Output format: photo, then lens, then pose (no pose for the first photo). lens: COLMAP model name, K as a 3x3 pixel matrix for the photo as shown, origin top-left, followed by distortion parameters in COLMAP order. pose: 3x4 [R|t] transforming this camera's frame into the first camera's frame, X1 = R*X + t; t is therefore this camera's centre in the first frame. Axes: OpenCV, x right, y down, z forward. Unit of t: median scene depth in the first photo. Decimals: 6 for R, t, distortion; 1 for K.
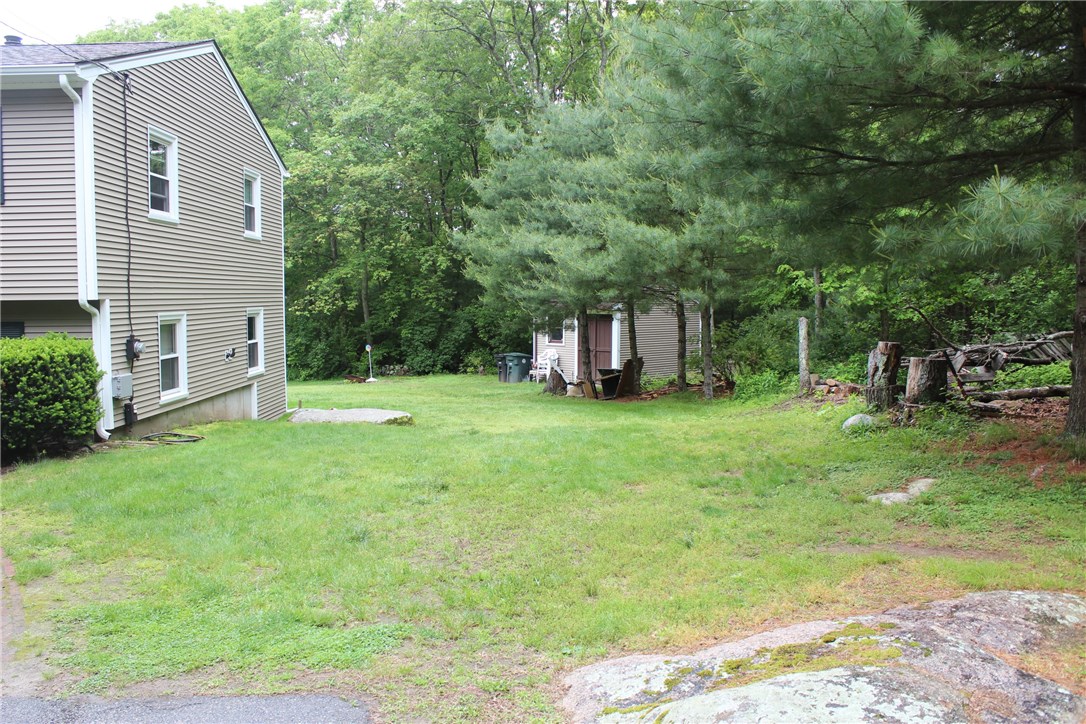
lens RADIAL K [[910.6, 0, 529.6], [0, 910.6, 379.1], [0, 0, 1]] dist [-0.157448, 0.118547]
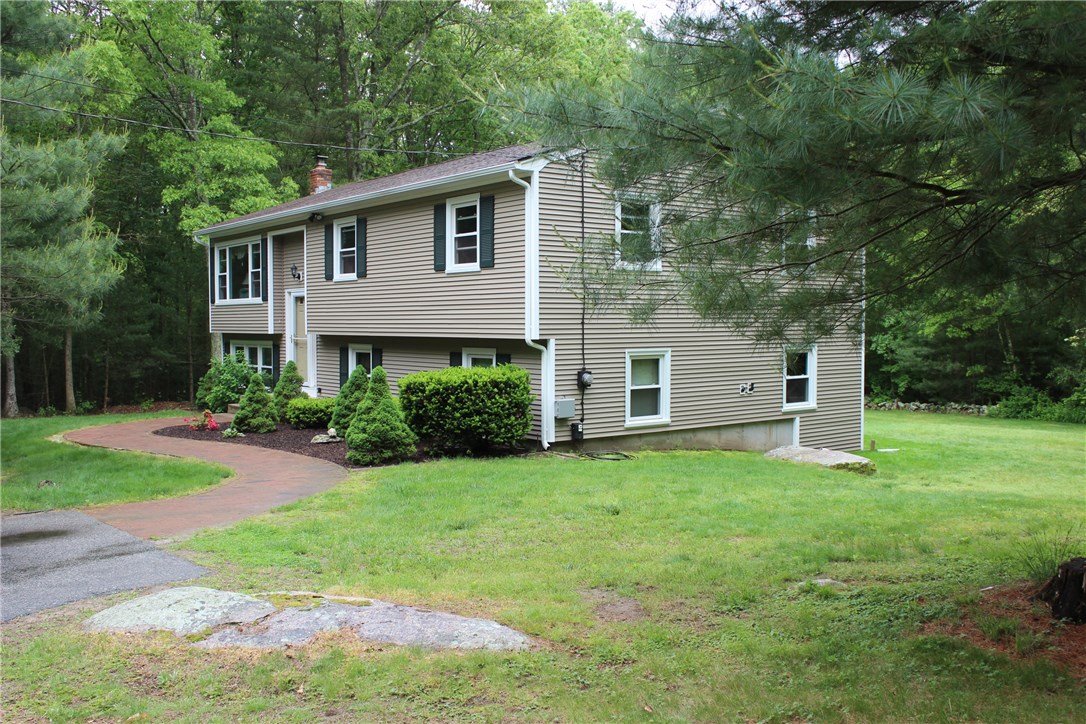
lens RADIAL K [[1055.3, 0, 536.5], [0, 1055.3, 371.9], [0, 0, 1]] dist [-0.109805, 0.000000]
pose [[0.600432, 0.041511, -0.798598, 0.546441], [-0.069768, 0.997563, -0.000602, -0.031065], [0.796627, 0.056078, 0.601865, 0.058150]]
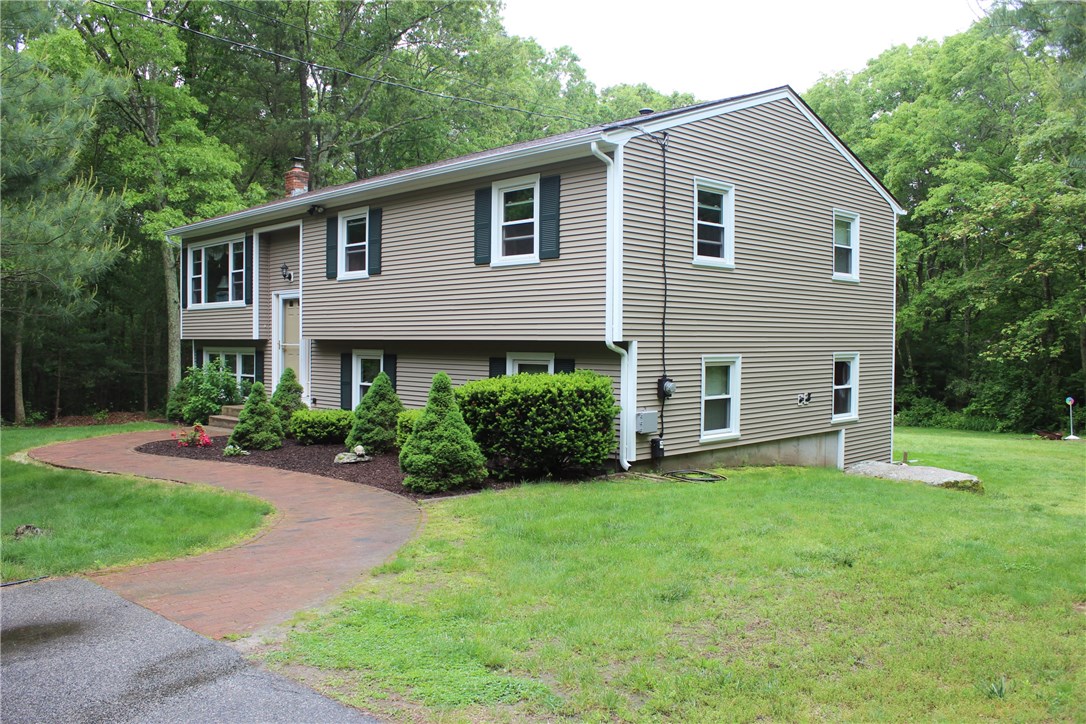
lens RADIAL K [[910.6, 0, 524.5], [0, 910.6, 371.2], [0, 0, 1]] dist [-0.157448, 0.118547]
pose [[0.686793, 0.031694, -0.726162, 0.182781], [-0.071565, 0.997143, -0.024164, -0.012881], [0.723322, 0.068563, 0.687099, 0.105865]]
